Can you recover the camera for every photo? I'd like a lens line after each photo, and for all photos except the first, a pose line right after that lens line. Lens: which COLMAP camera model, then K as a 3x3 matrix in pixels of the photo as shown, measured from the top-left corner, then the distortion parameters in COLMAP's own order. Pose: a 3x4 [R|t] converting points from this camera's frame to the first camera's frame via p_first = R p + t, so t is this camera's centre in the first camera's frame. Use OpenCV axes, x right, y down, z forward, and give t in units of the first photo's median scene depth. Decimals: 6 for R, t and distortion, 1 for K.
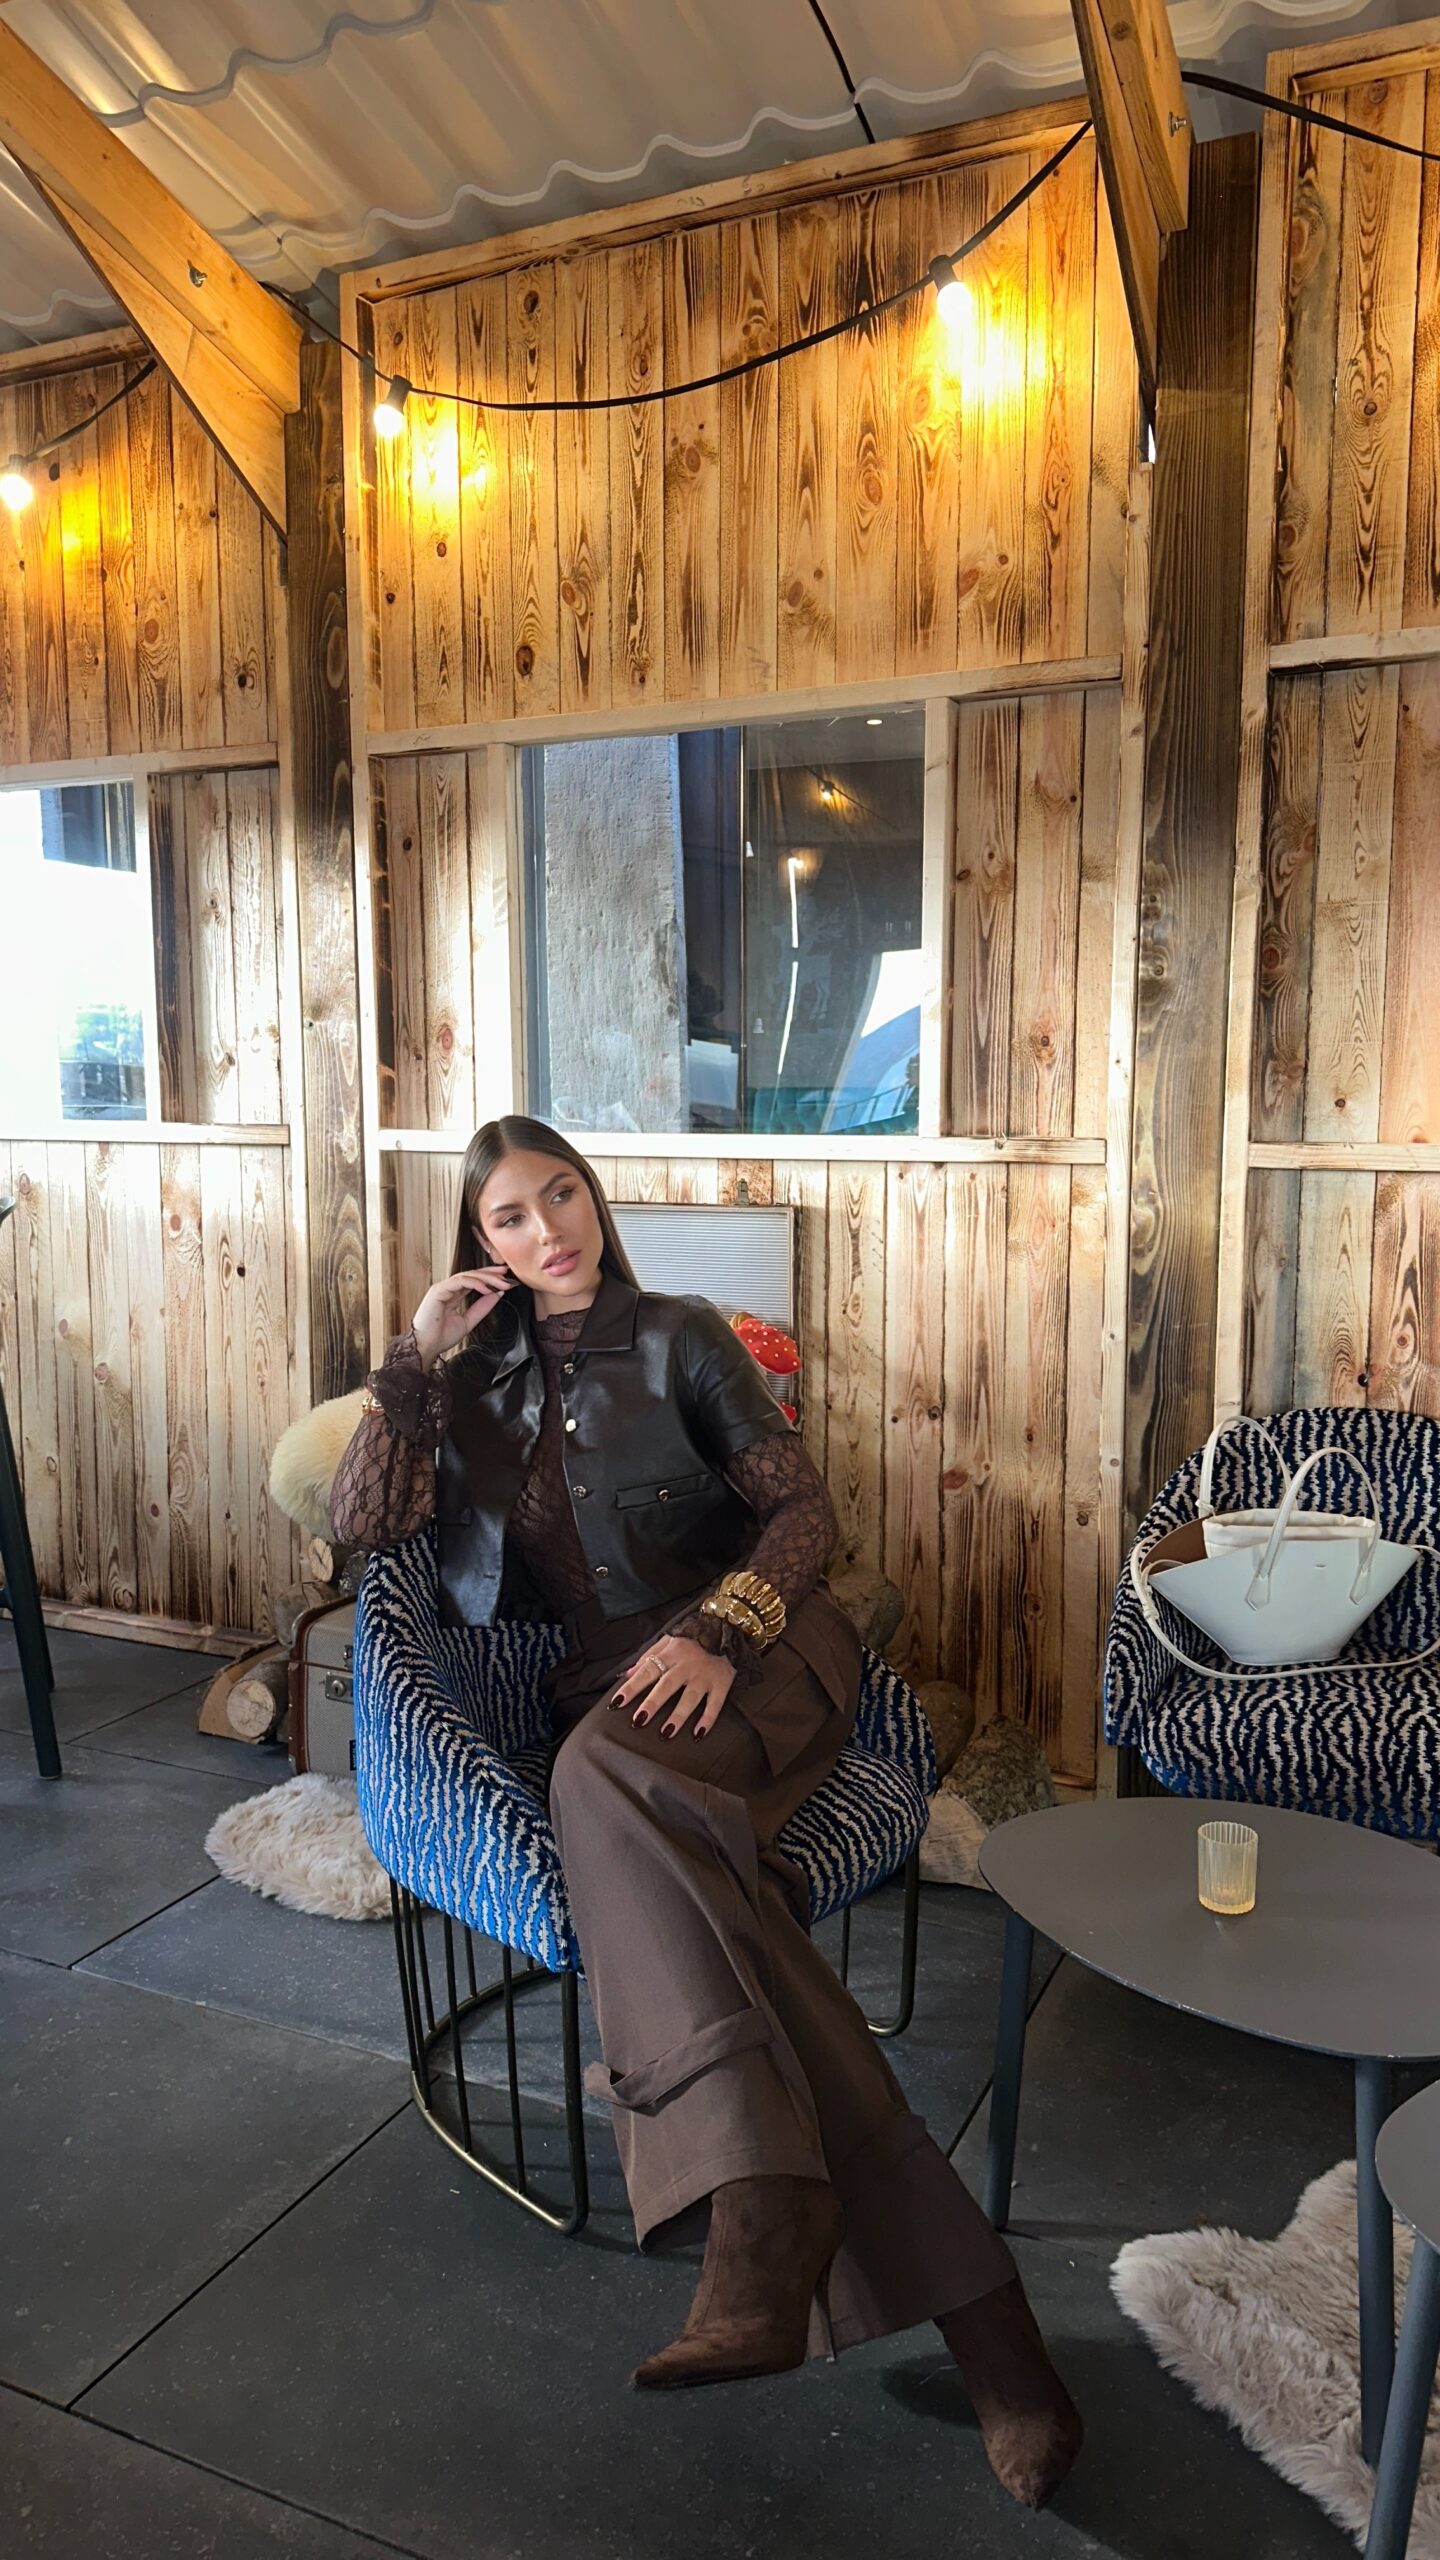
lens RADIAL K [[1750.4, 0, 720.0], [0, 1750.4, 1280.0], [0, 0, 1]] dist [0.002907, -0.129310]
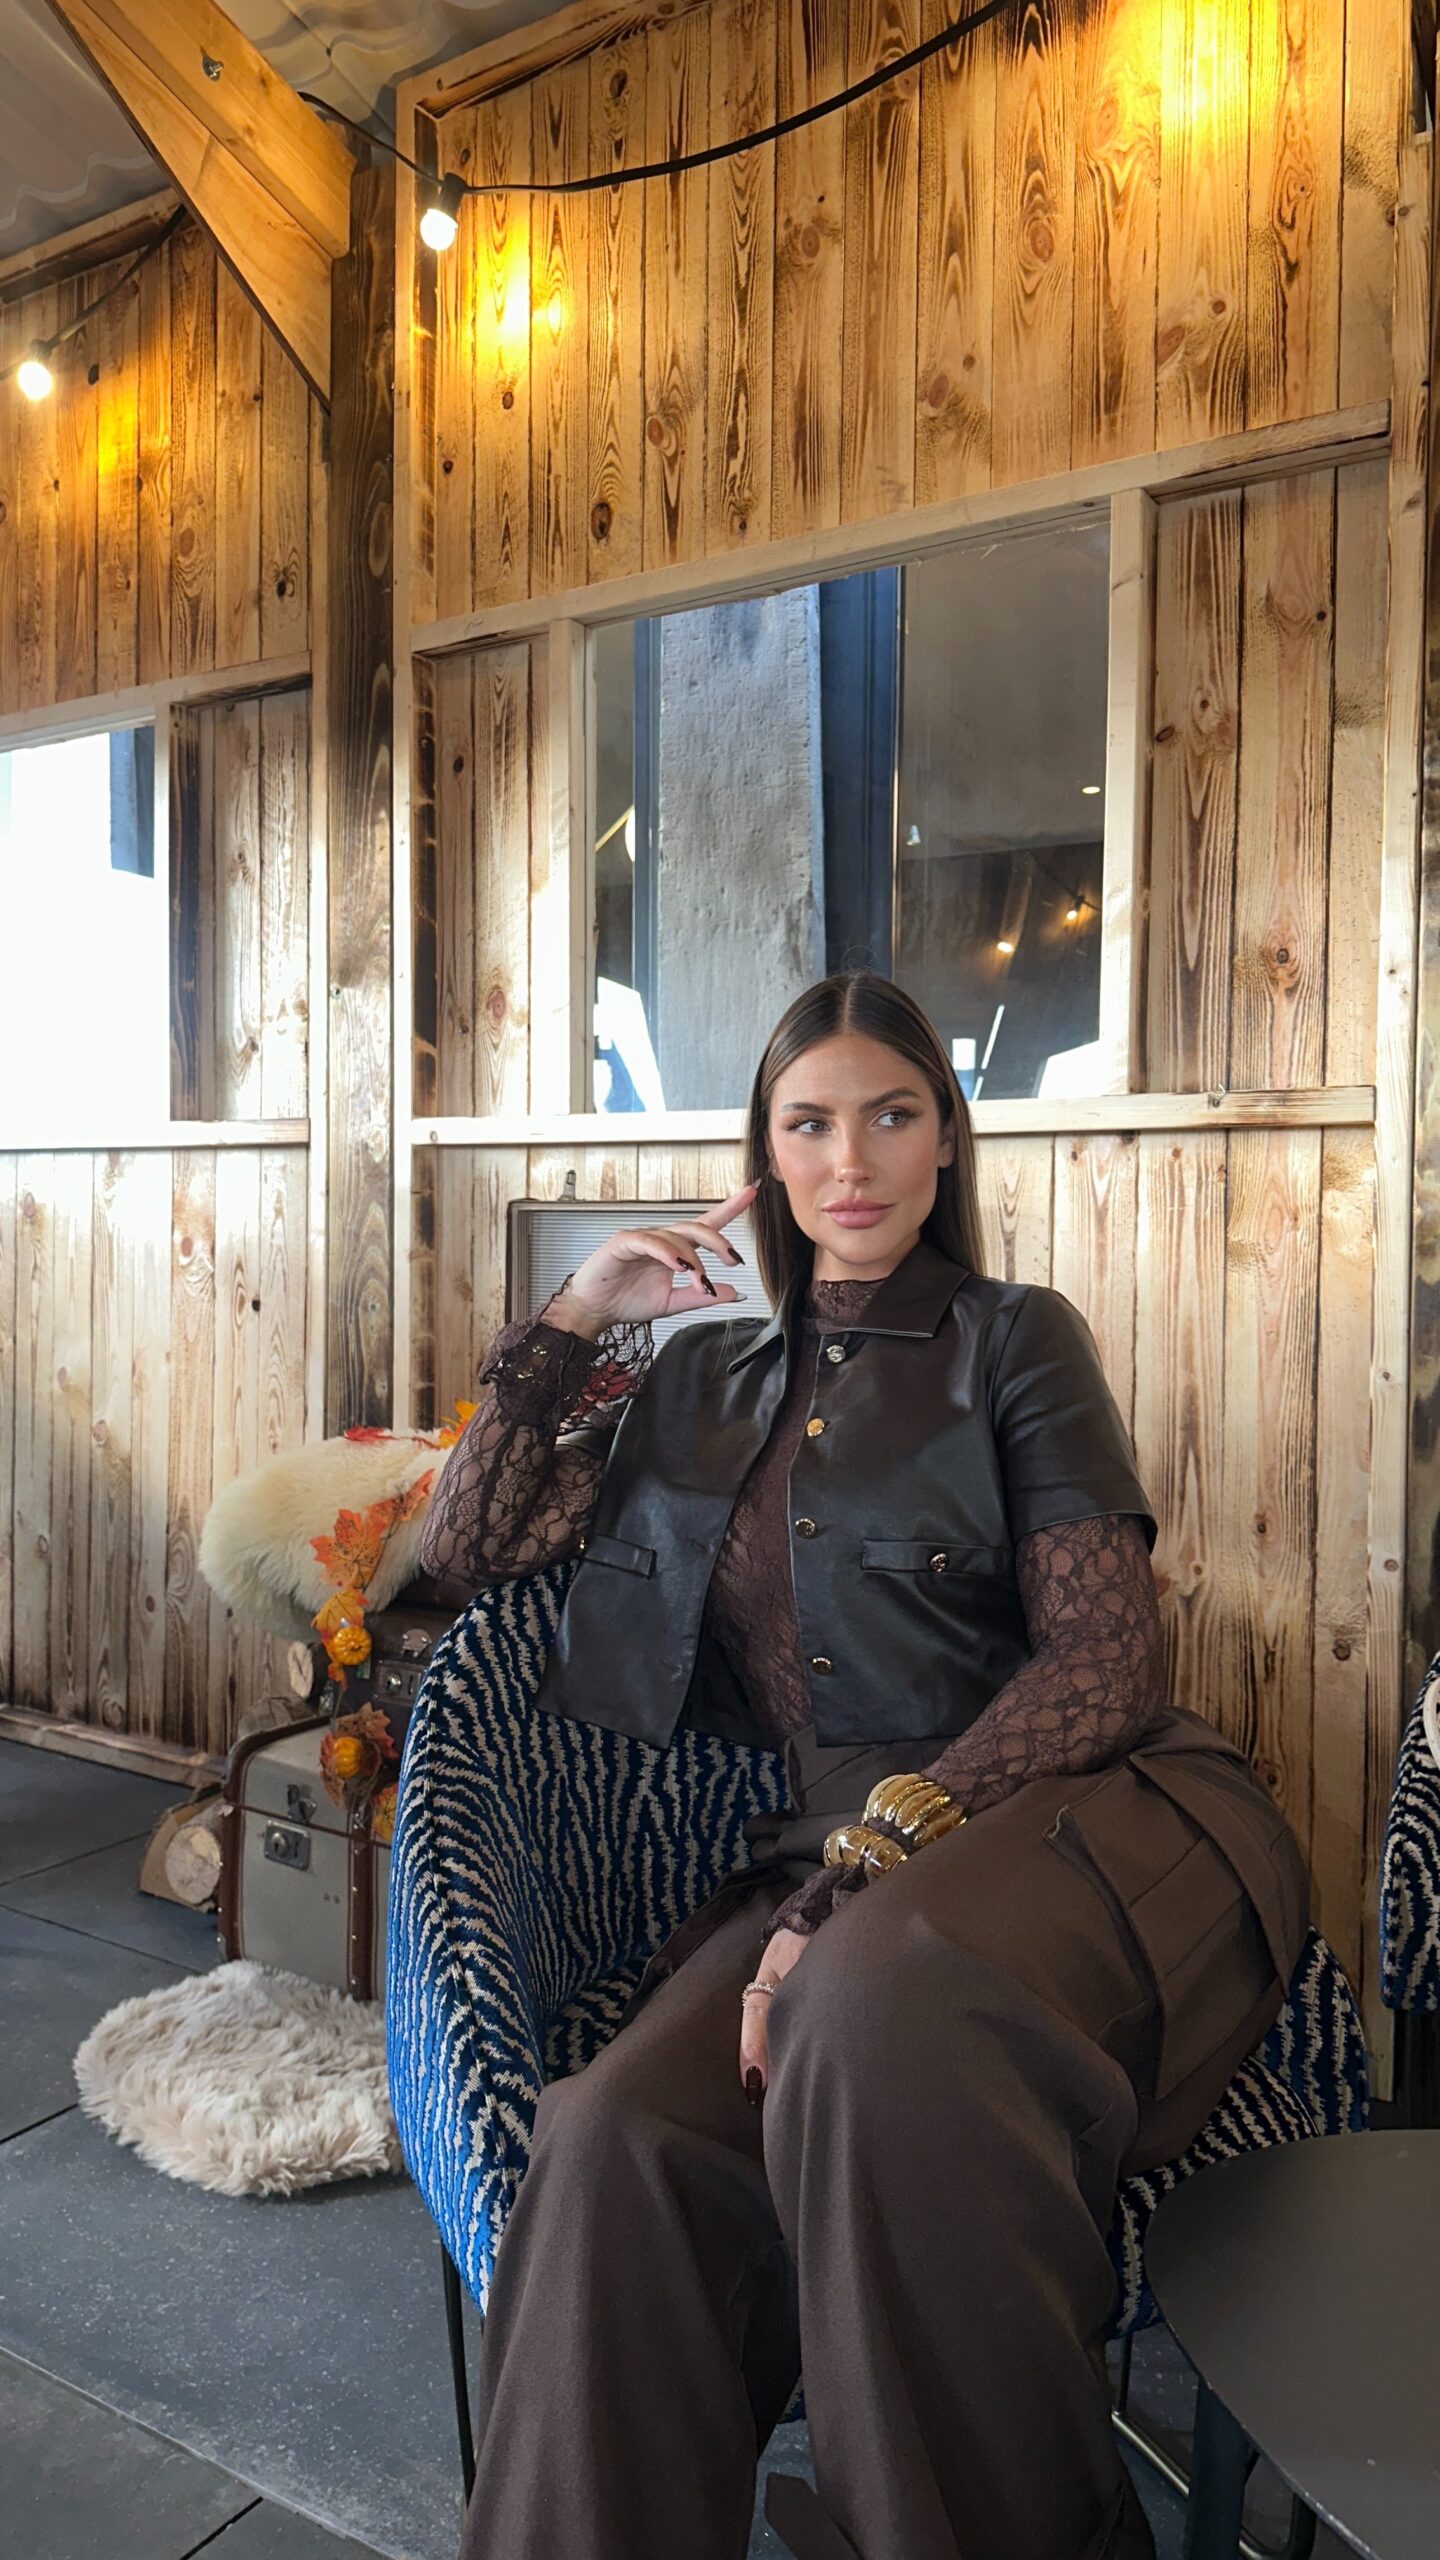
lens RADIAL K [[1749.9, 0, 719.6], [0, 1749.9, 1261.2], [0, 0, 1]] dist [0.000725, -0.045289]
pose [[0.991433, 0.014874, -0.129767, 0.049283], [-0.027714, 0.994829, -0.097707, 0.054694], [0.127642, 0.100466, 0.986719, 0.261529]]
